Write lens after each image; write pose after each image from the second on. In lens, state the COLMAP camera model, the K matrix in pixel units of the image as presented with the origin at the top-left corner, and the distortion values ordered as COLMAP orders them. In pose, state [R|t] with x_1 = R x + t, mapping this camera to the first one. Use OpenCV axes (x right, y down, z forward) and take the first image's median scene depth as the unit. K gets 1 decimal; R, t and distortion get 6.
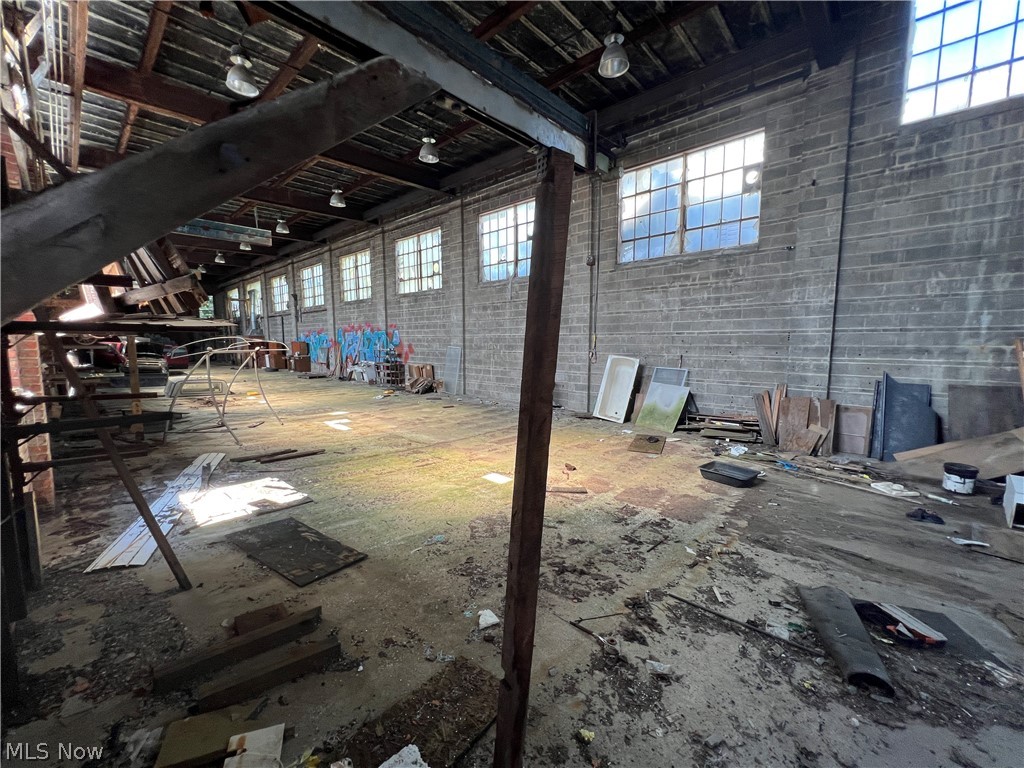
lens RADIAL K [[411.4, 0, 501.4], [0, 411.4, 385.6], [0, 0, 1]] dist [-0.001162, -0.000444]
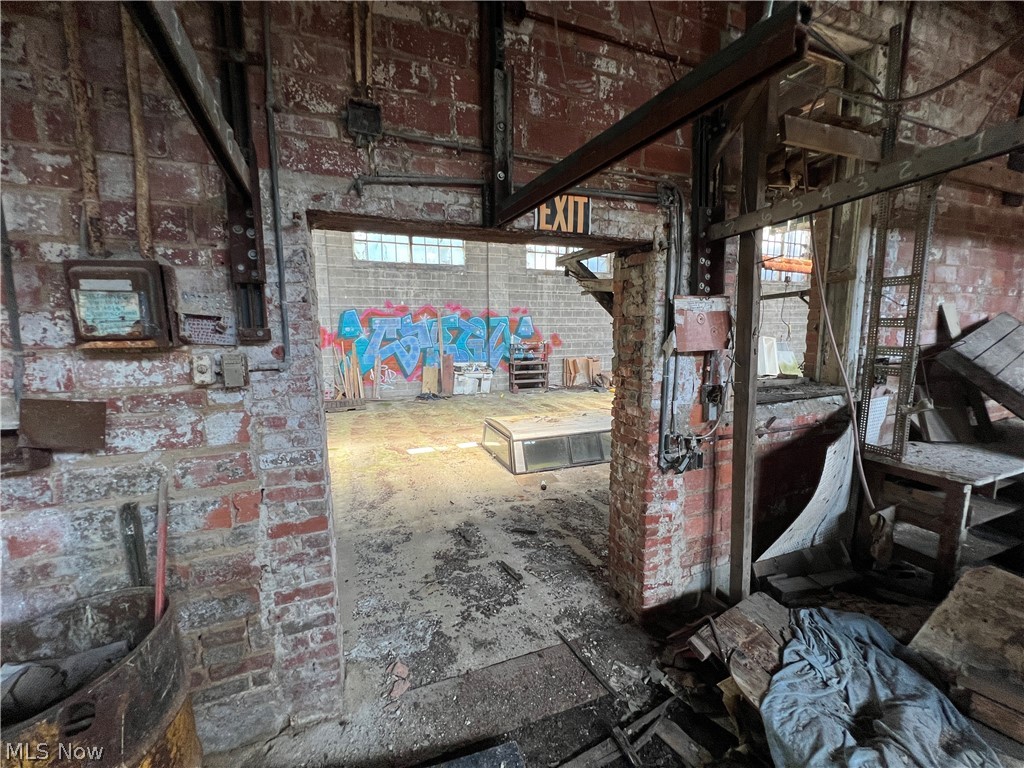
lens RADIAL K [[411.4, 0, 510.6], [0, 411.4, 385.9], [0, 0, 1]] dist [-0.001162, -0.000444]
pose [[0.413306, -0.125847, 0.901854, -1.038943], [0.109519, 0.990084, 0.087968, -0.084311], [-0.903982, 0.062412, 0.422990, 0.771972]]
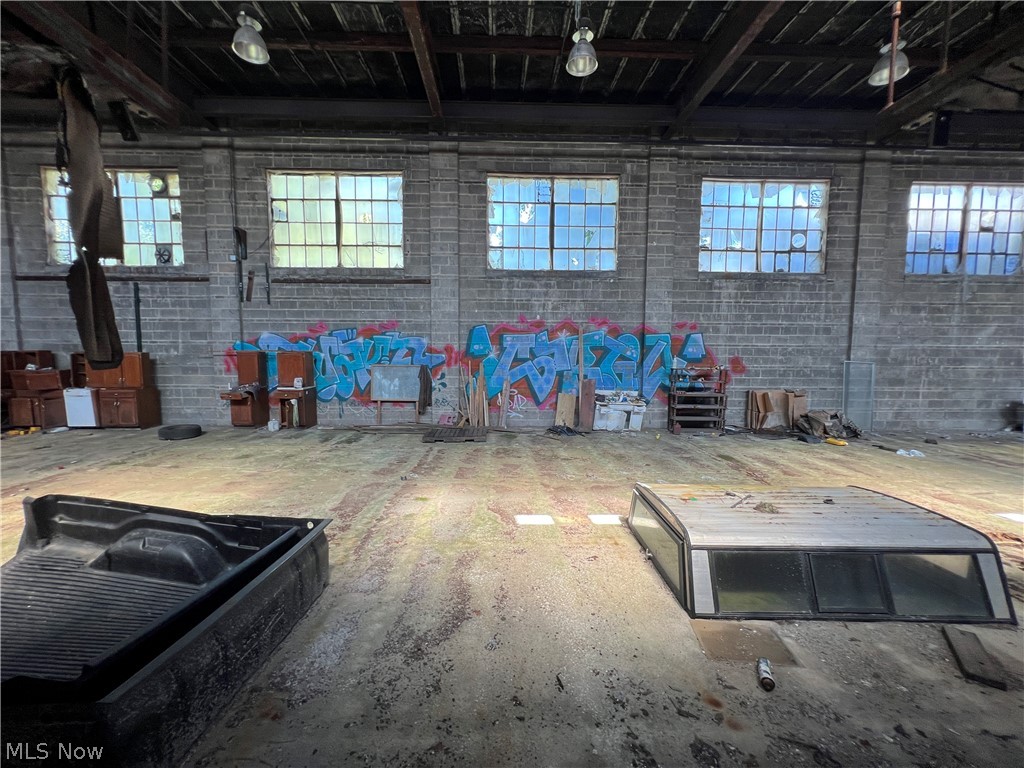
lens RADIAL K [[411.4, 0, 509.8], [0, 411.4, 385.2], [0, 0, 1]] dist [-0.001162, -0.000444]
pose [[0.705918, -0.047307, 0.706712, -0.915313], [0.071429, 0.997435, -0.004581, -0.084842], [-0.704683, 0.053713, 0.707487, 0.841981]]
